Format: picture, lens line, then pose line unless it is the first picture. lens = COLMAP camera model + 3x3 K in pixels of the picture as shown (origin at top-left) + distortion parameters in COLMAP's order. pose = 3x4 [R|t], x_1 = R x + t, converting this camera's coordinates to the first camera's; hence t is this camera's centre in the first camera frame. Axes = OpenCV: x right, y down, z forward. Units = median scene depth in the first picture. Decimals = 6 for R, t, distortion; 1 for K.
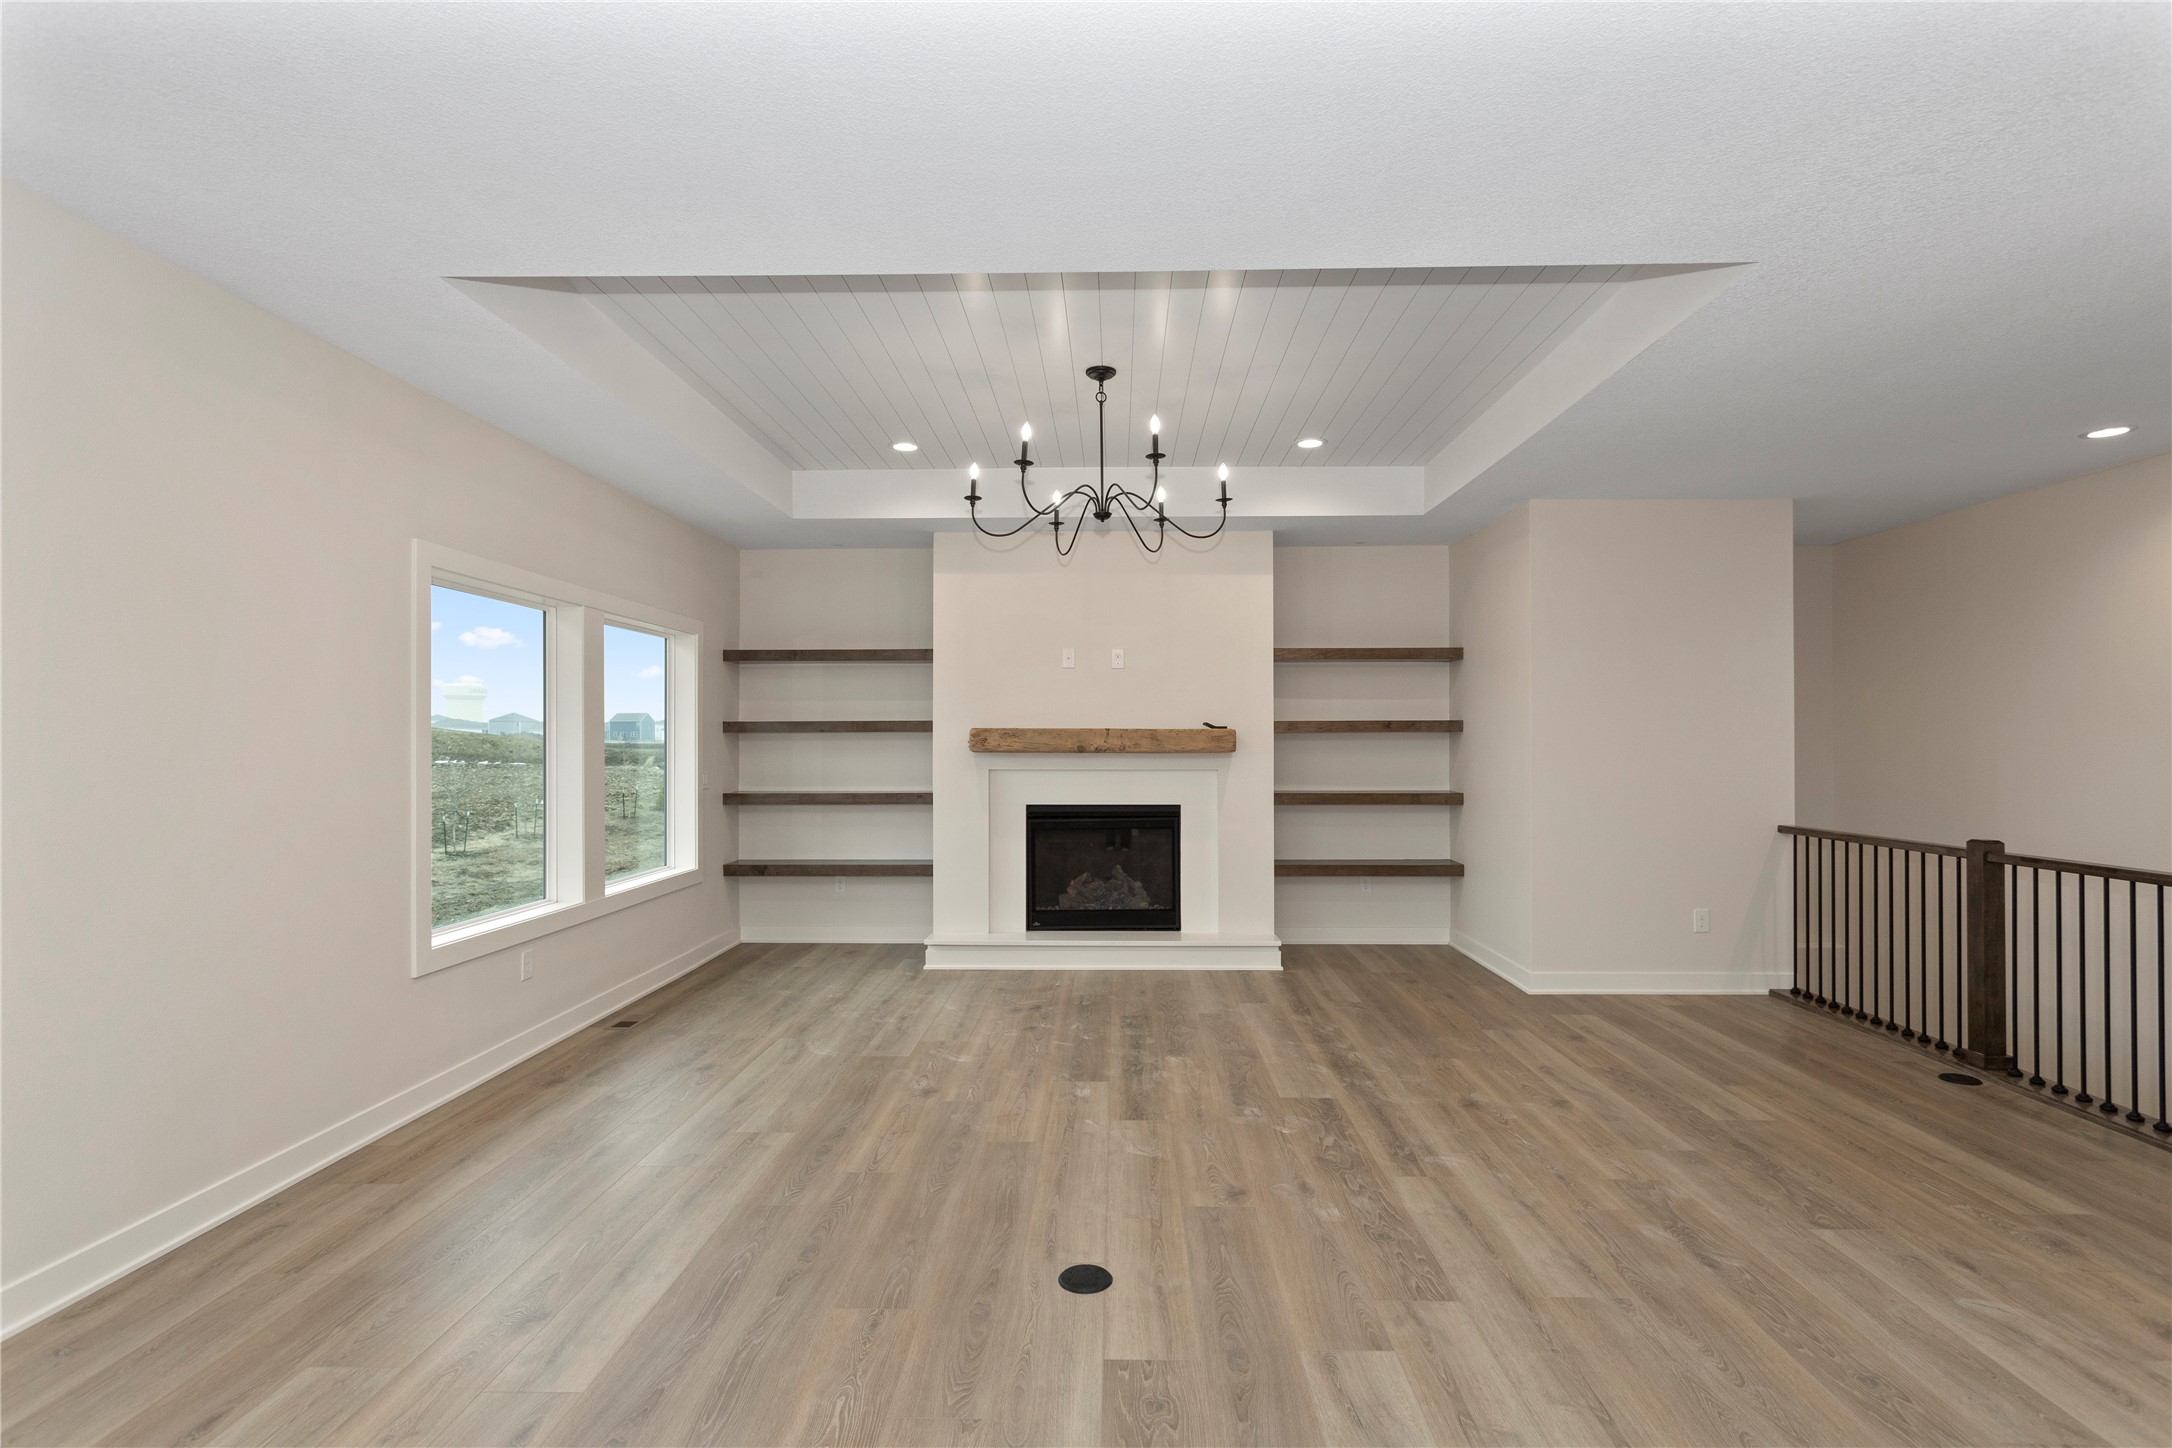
lens RADIAL K [[1044.9, 0, 1094.9], [0, 1044.9, 732.8], [0, 0, 1]] dist [0.001717, -0.000538]
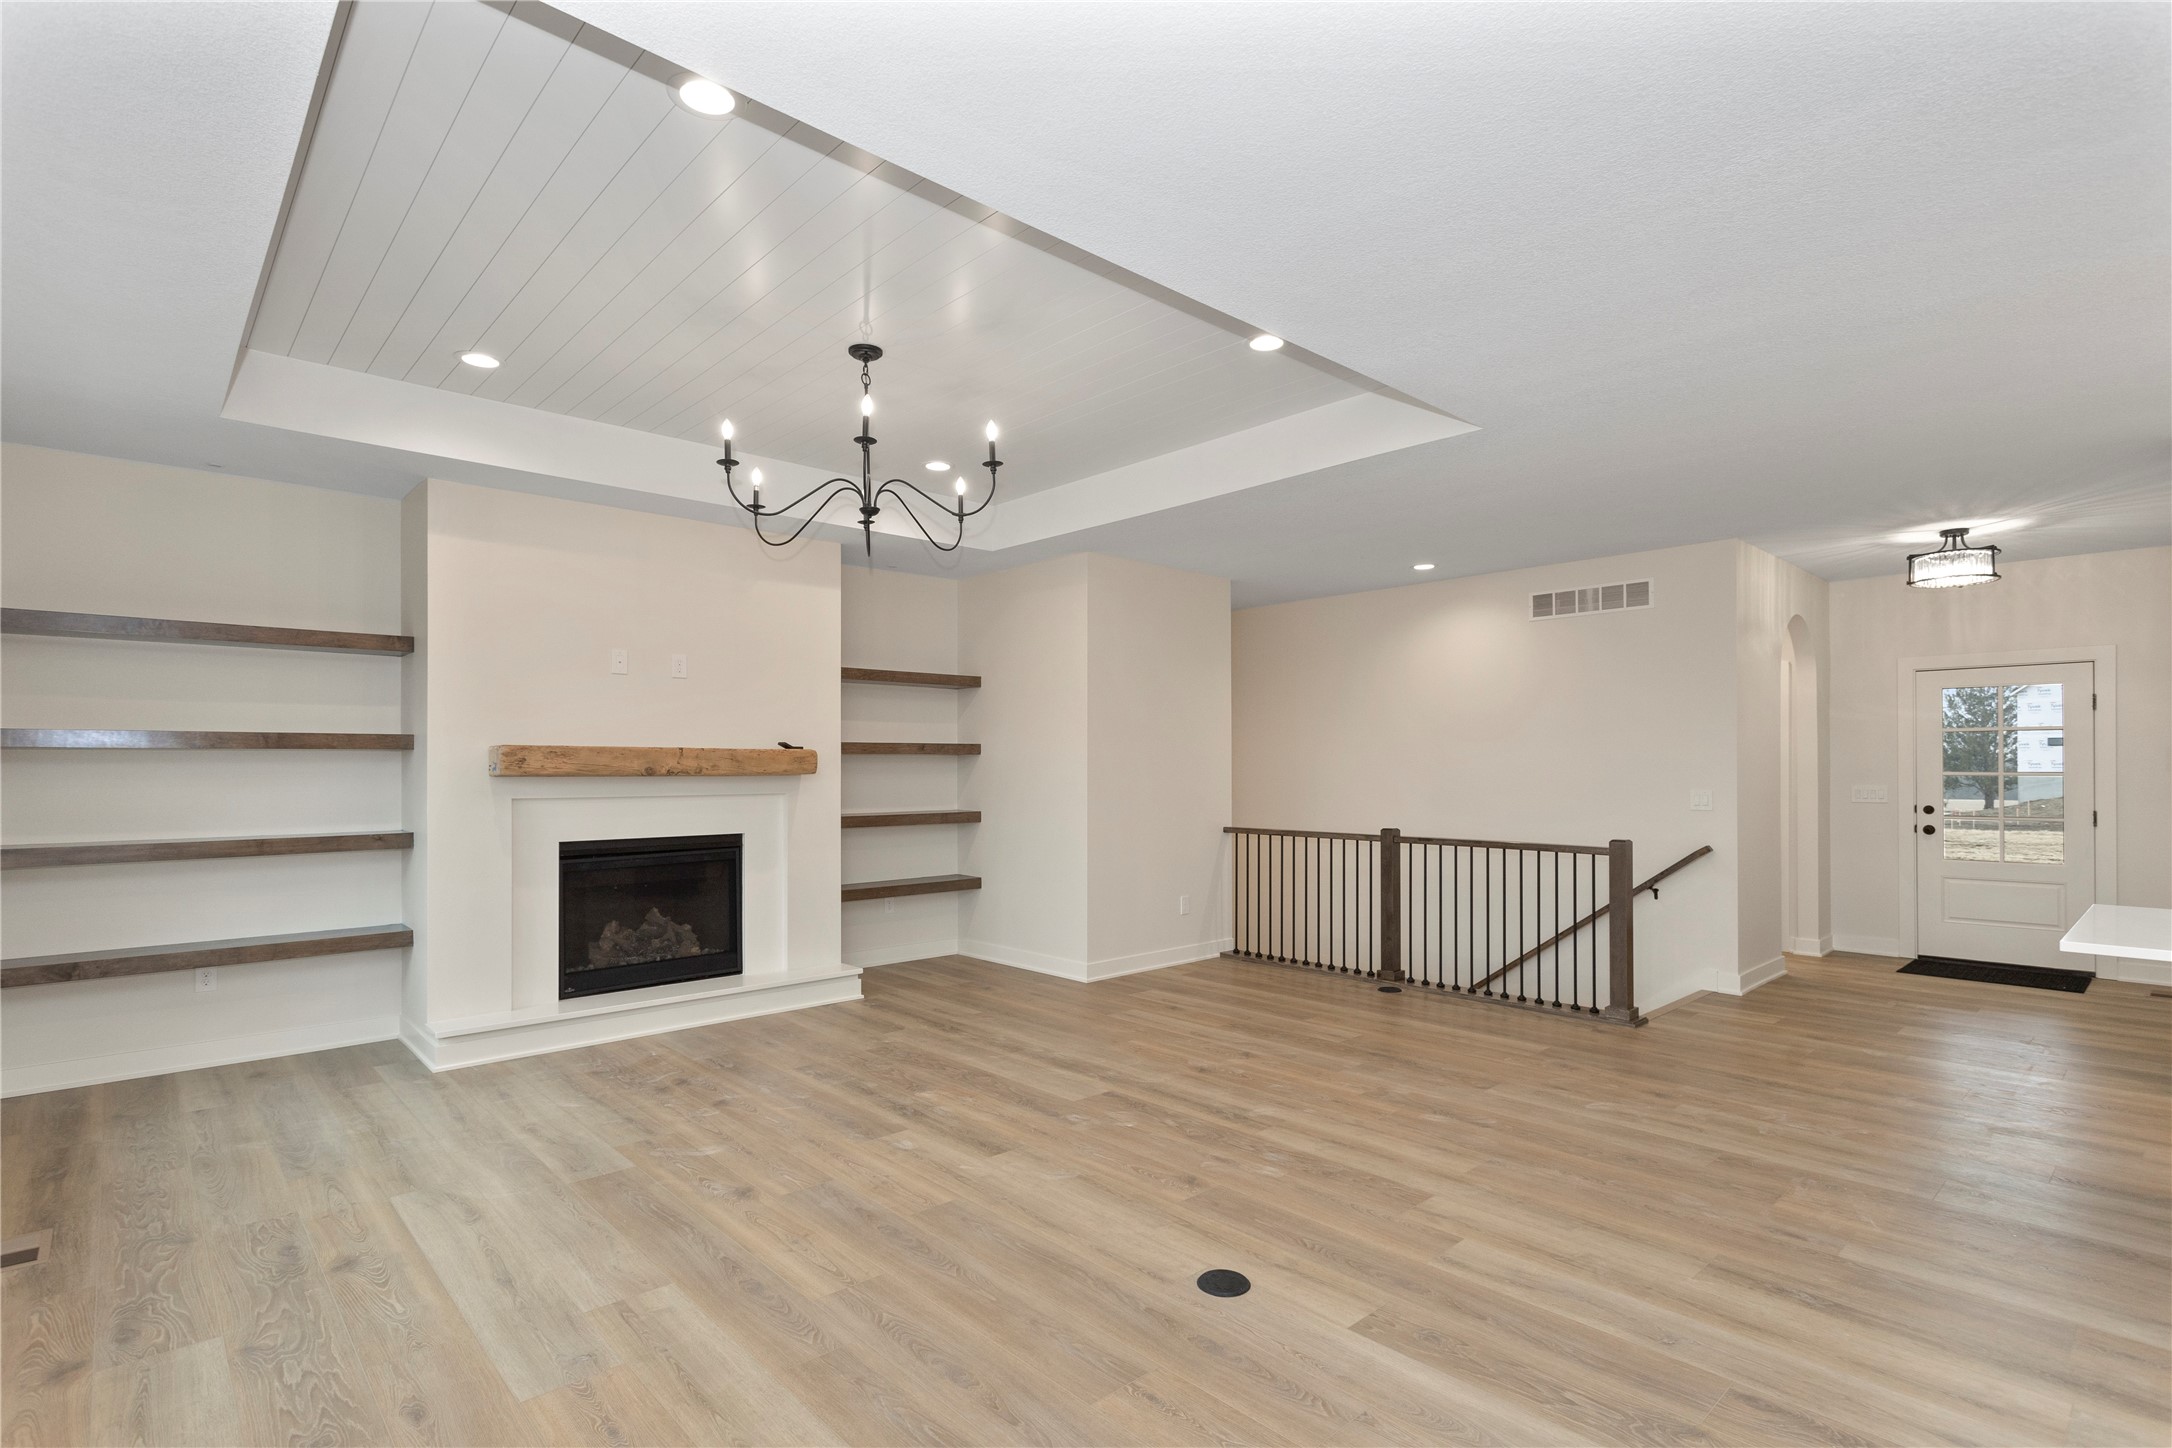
lens RADIAL K [[1049.9, 0, 1083.9], [0, 1049.9, 759.7], [0, 0, 1]] dist [0.002949, 0.000597]
pose [[0.720646, 0.004436, 0.693289, -0.430618], [-0.003860, 0.999990, -0.002386, 0.008258], [-0.693293, -0.000956, 0.720655, 0.187907]]
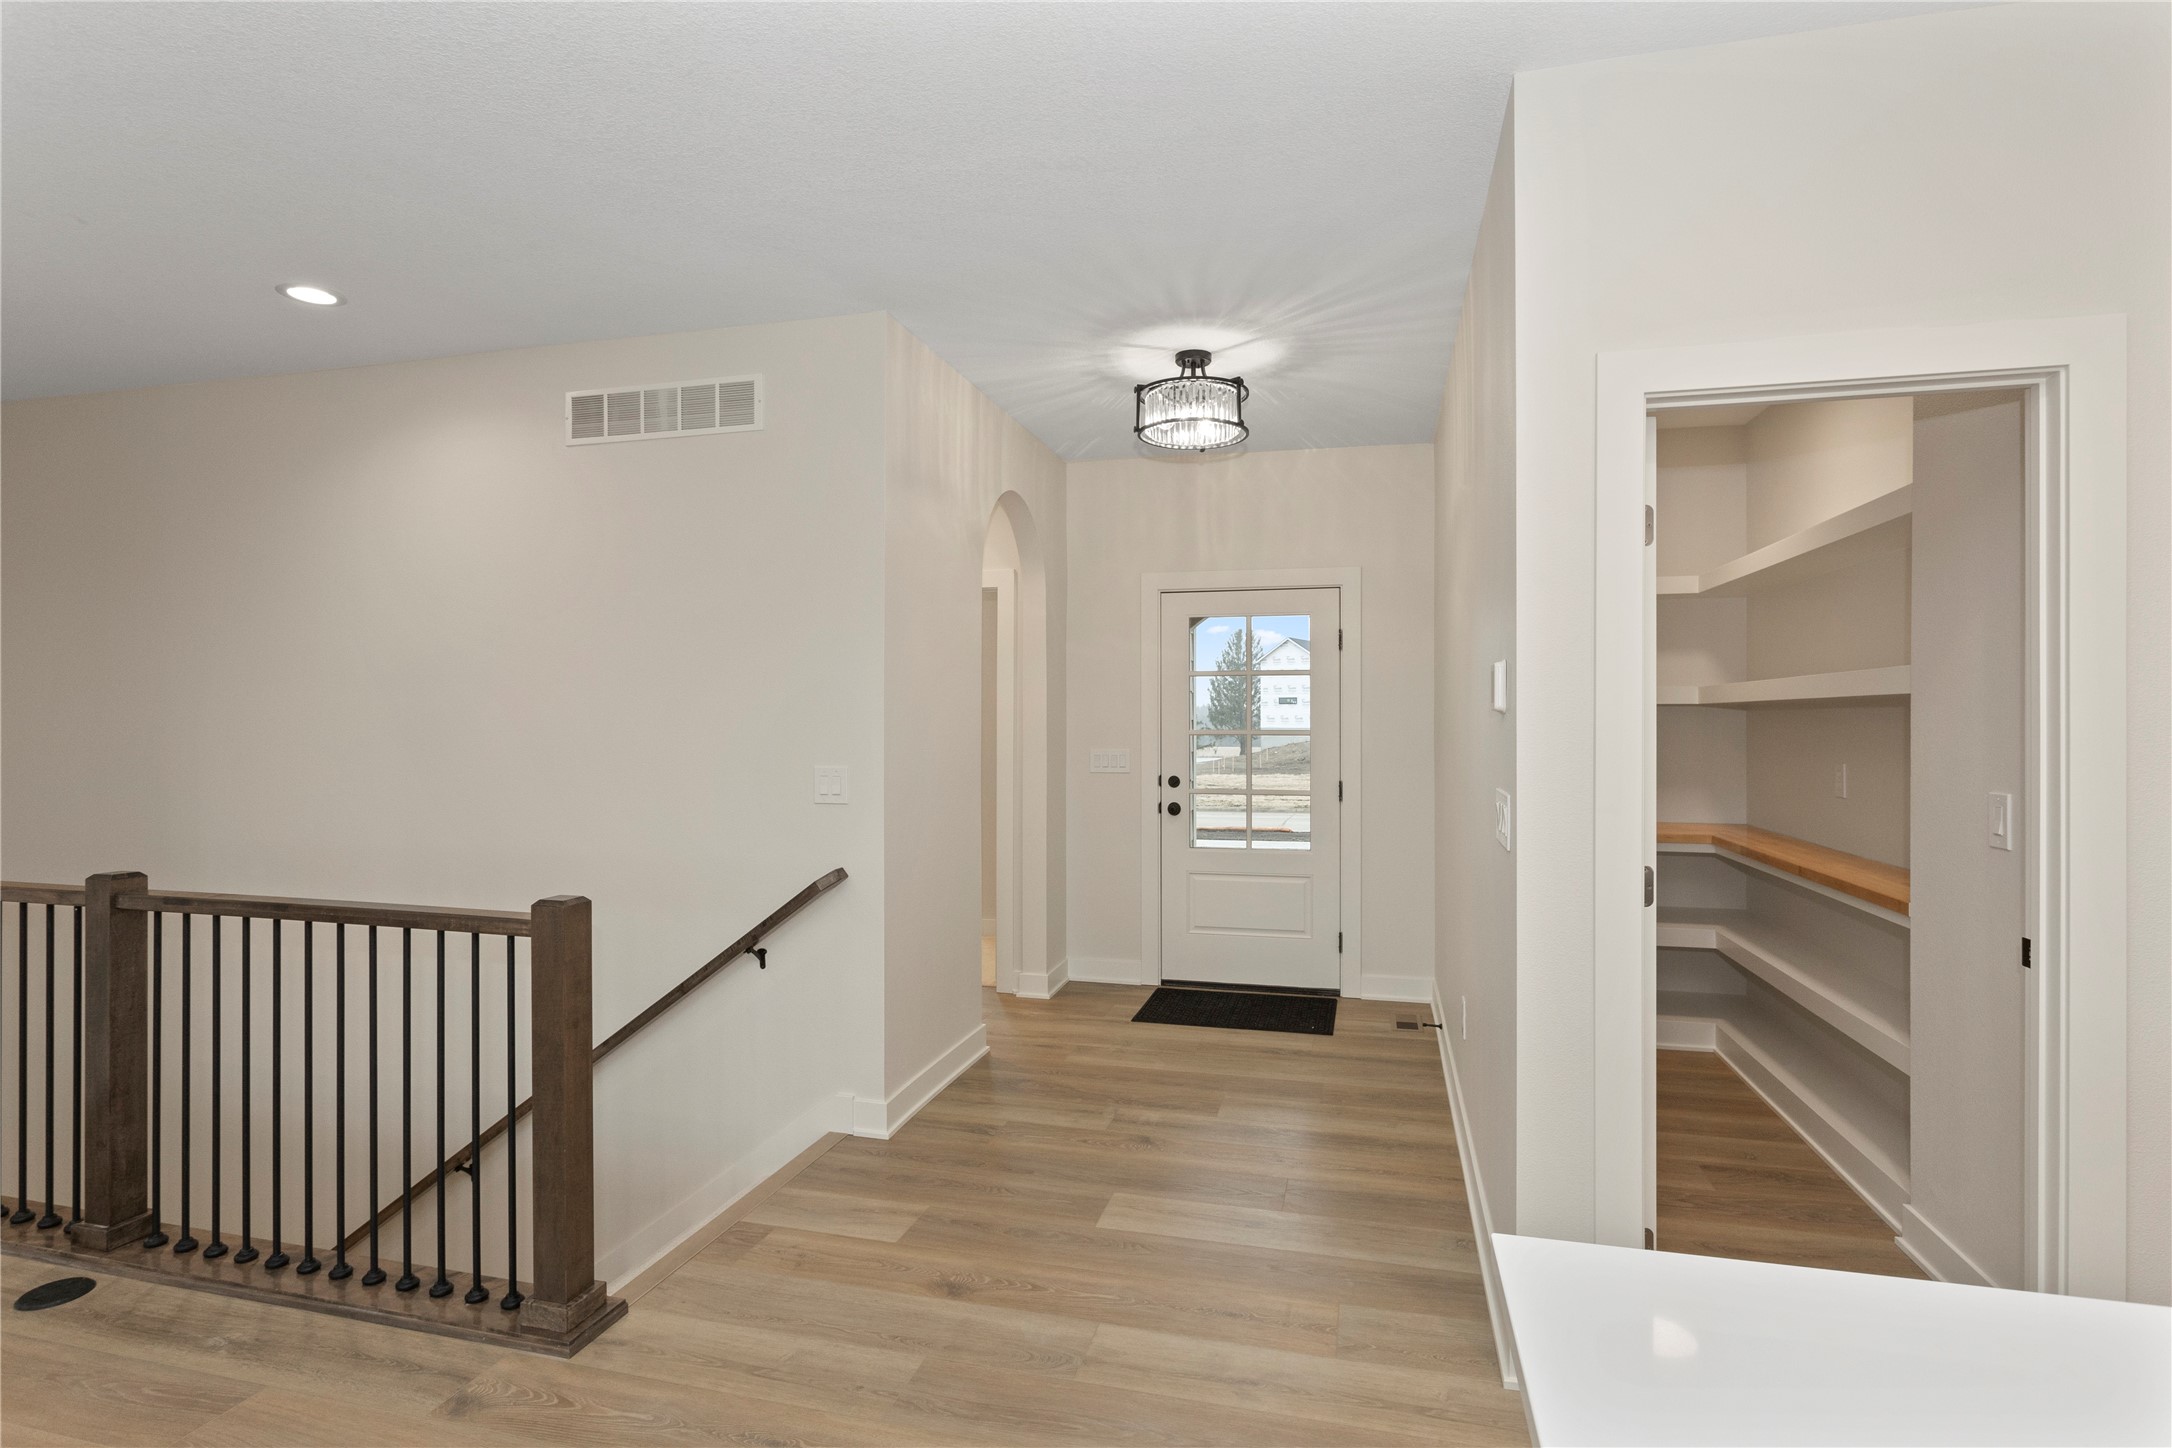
lens RADIAL K [[1088.3, 0, 1088.3], [0, 1088.3, 713.6], [0, 0, 1]] dist [-0.001947, 0.000113]
pose [[0.234534, 0.006845, 0.972084, 0.309271], [-0.006642, 0.999963, -0.005439, 0.006752], [-0.972085, -0.005181, 0.234571, 0.250360]]
